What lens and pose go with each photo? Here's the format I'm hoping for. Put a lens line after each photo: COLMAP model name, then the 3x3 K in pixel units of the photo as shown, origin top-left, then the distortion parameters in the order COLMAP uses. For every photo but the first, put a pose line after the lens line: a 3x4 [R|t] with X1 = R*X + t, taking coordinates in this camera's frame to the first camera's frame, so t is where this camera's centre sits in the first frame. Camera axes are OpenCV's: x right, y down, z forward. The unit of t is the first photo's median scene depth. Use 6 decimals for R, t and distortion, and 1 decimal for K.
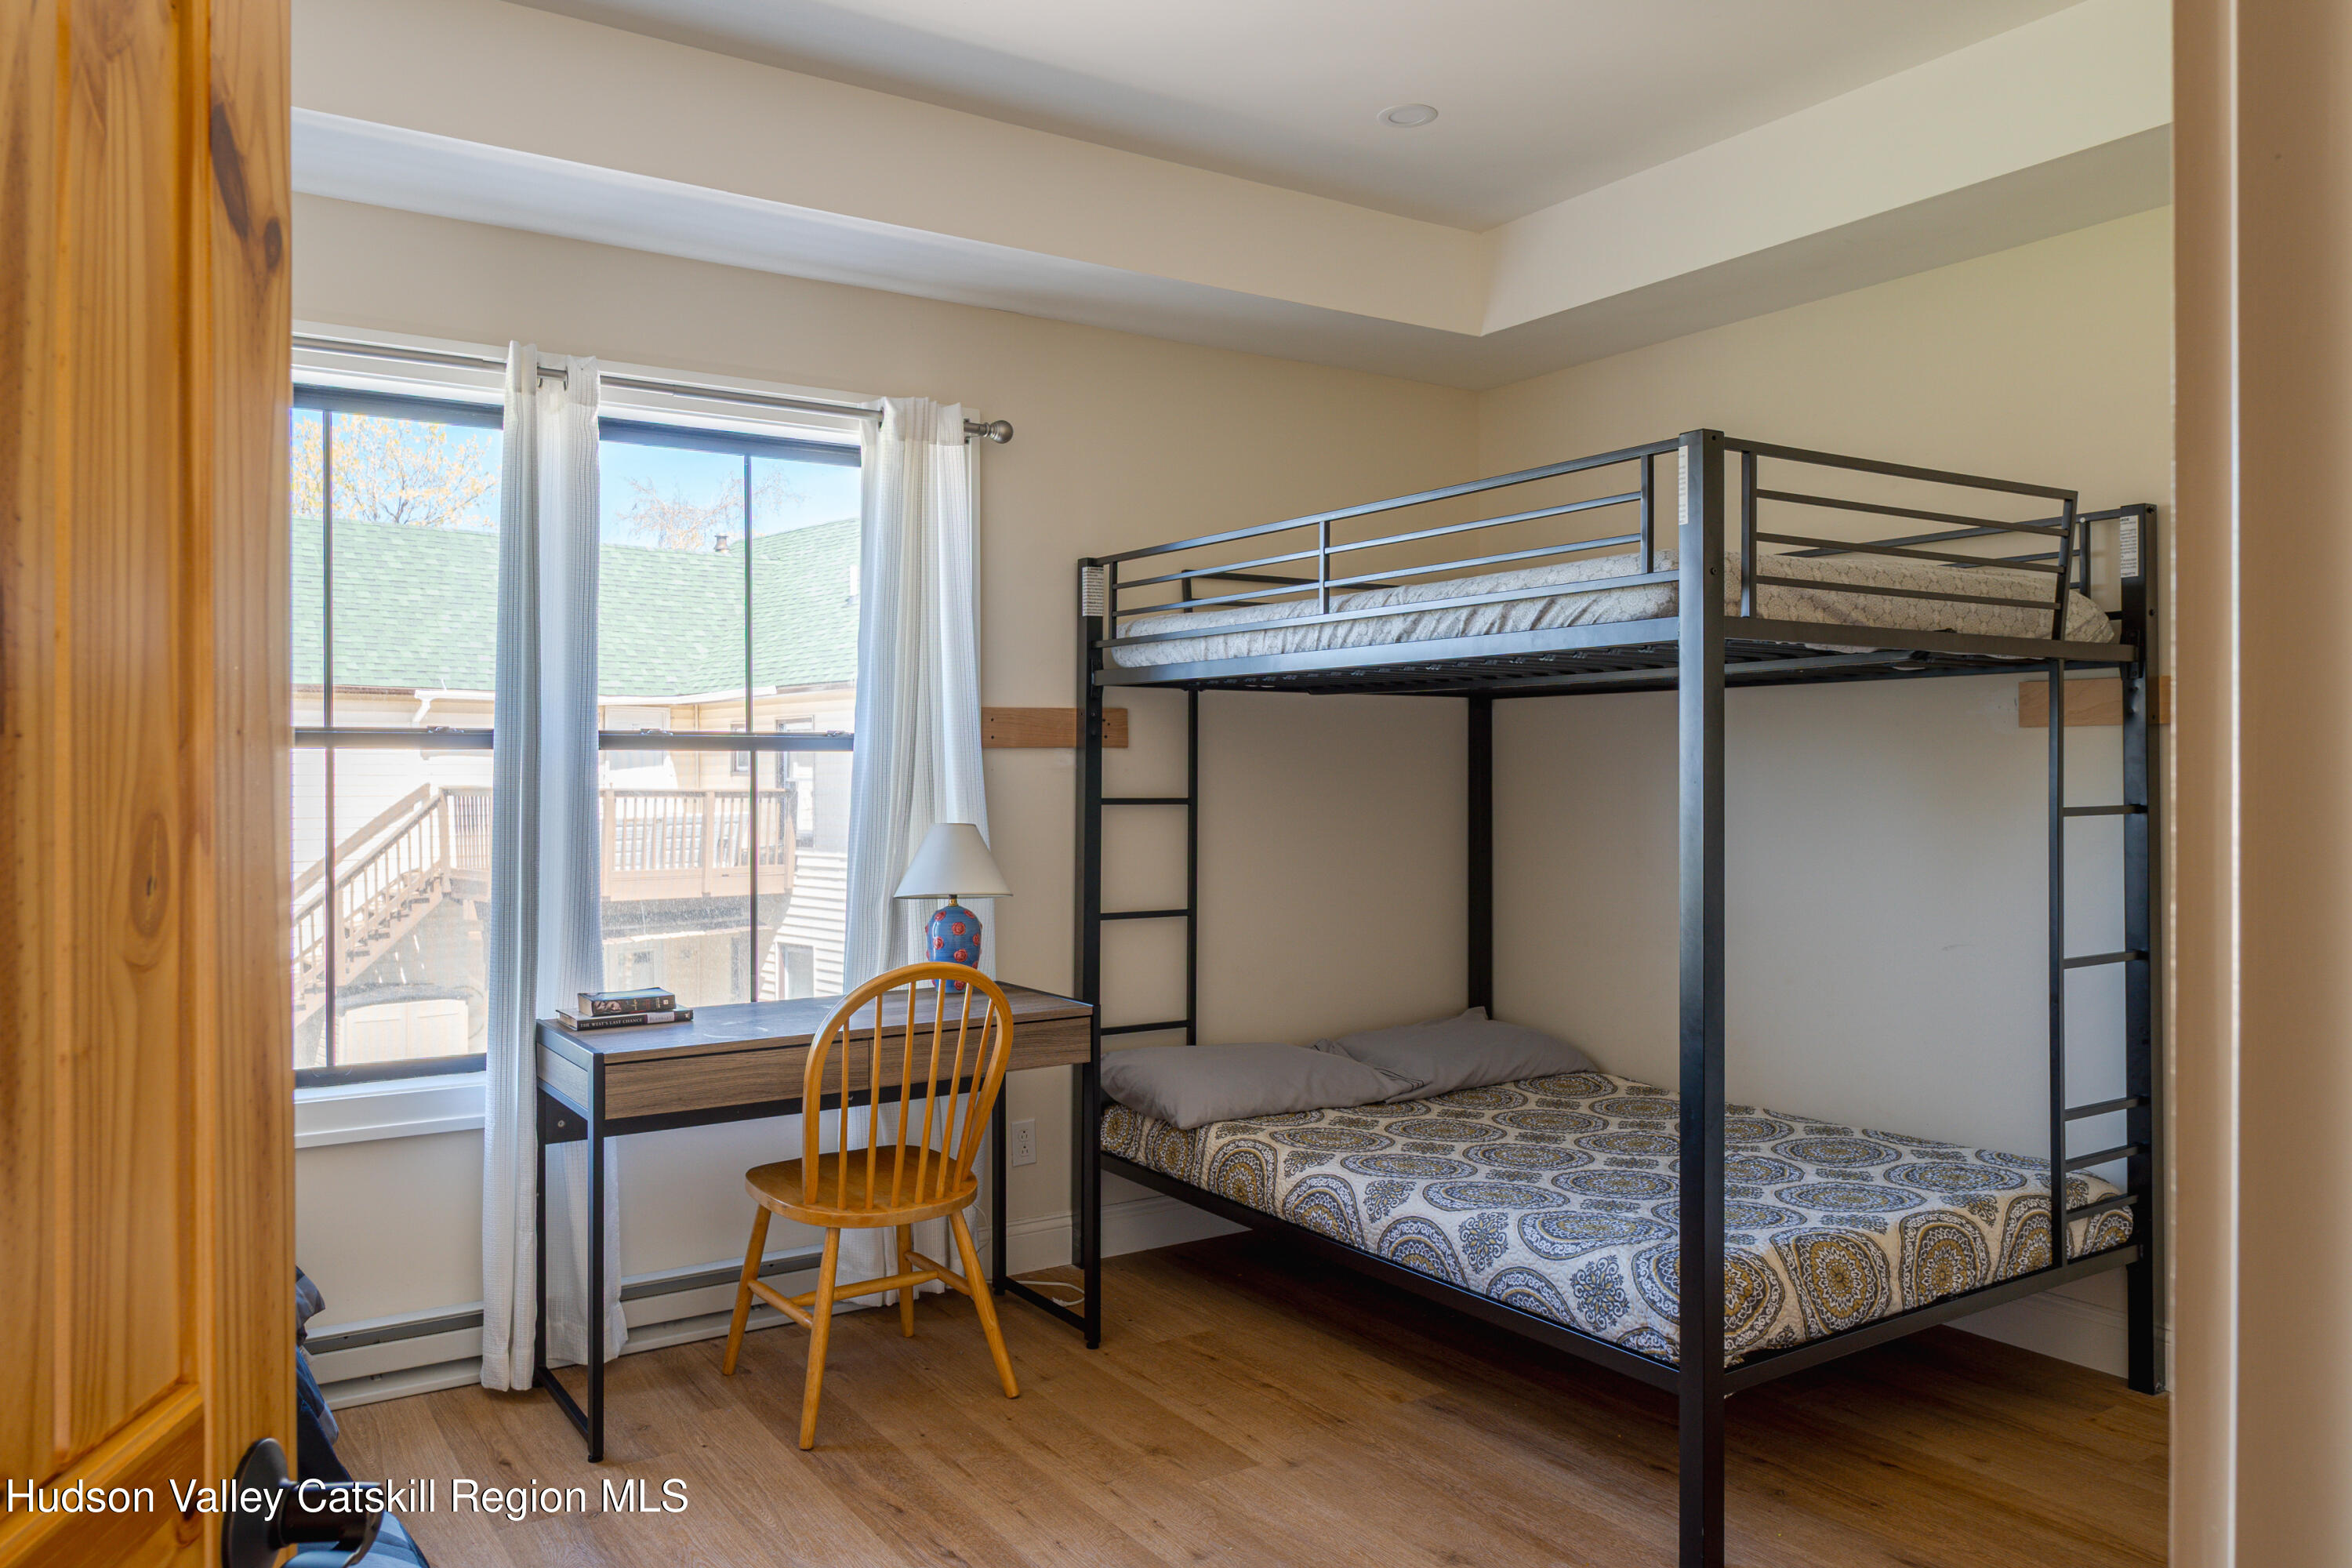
lens RADIAL K [[1689.6, 0, 1165.3], [0, 1689.6, 781.9], [0, 0, 1]] dist [-0.002599, -0.000784]
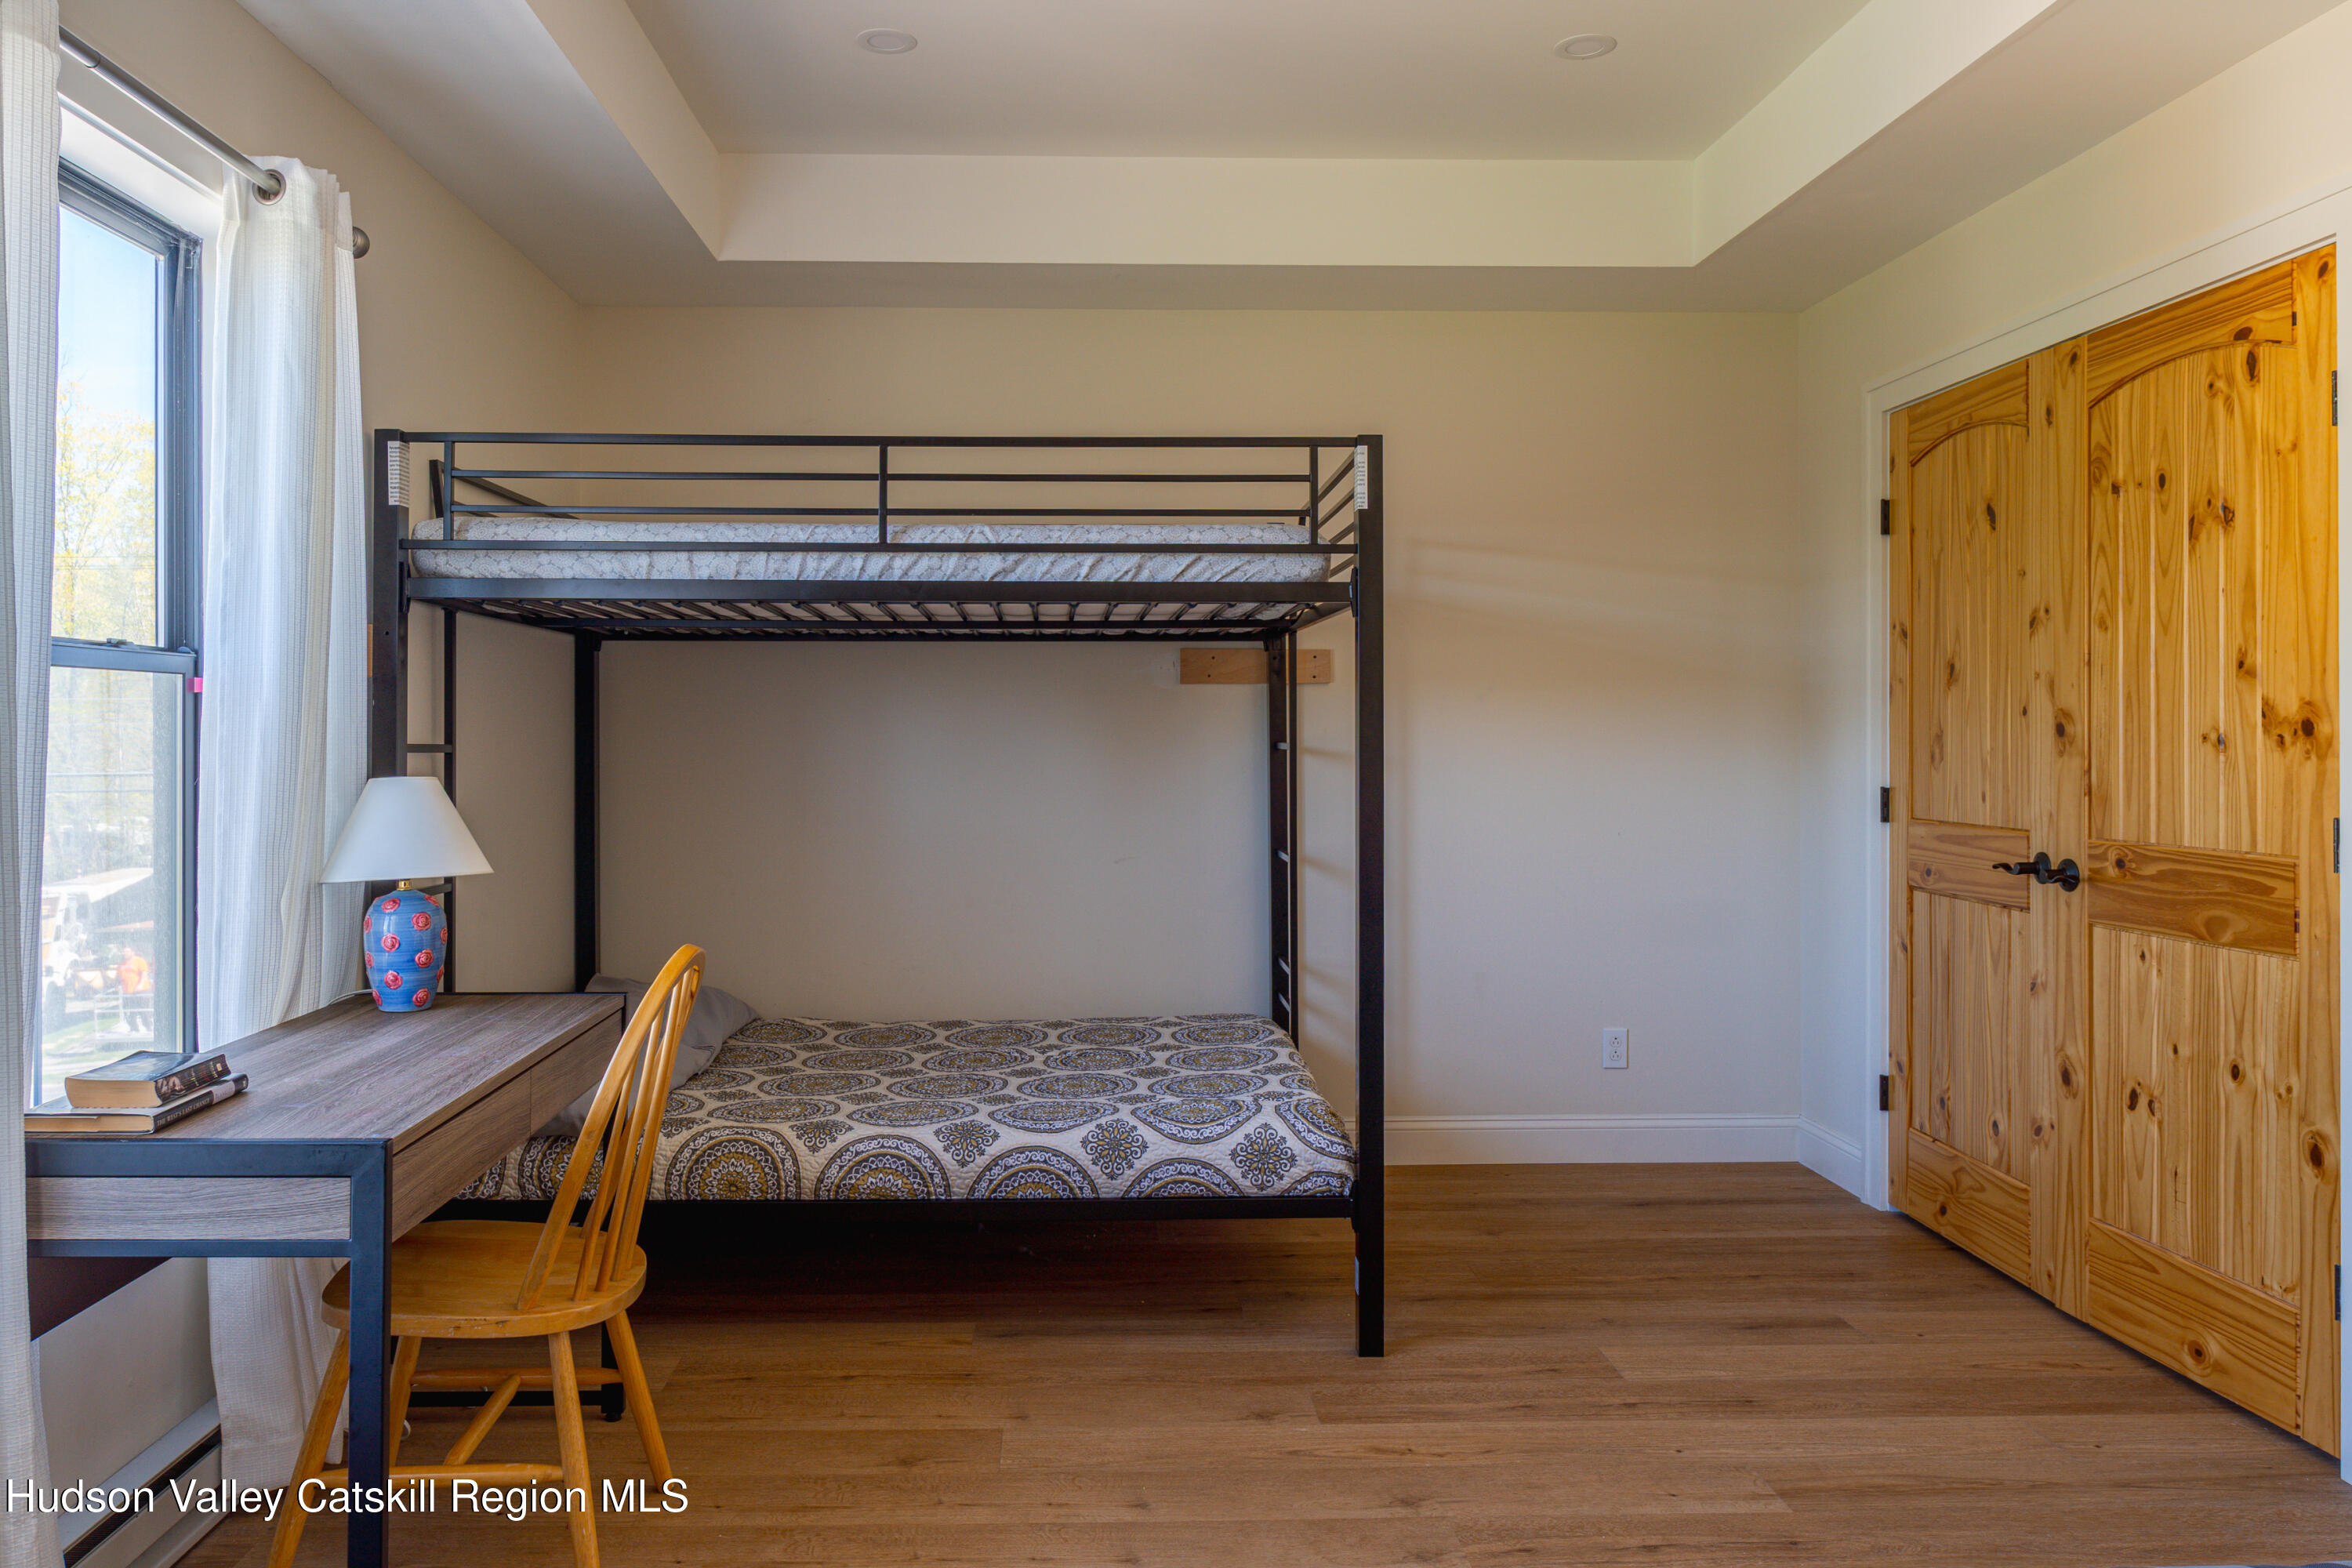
lens RADIAL K [[1689.6, 0, 1136.0], [0, 1689.6, 734.0], [0, 0, 1]] dist [-0.002599, -0.000784]
pose [[0.507466, 0.001973, 0.861669, -0.709885], [0.005383, 0.999971, -0.005460, 0.014856], [-0.861655, 0.007409, 0.507441, 0.432436]]
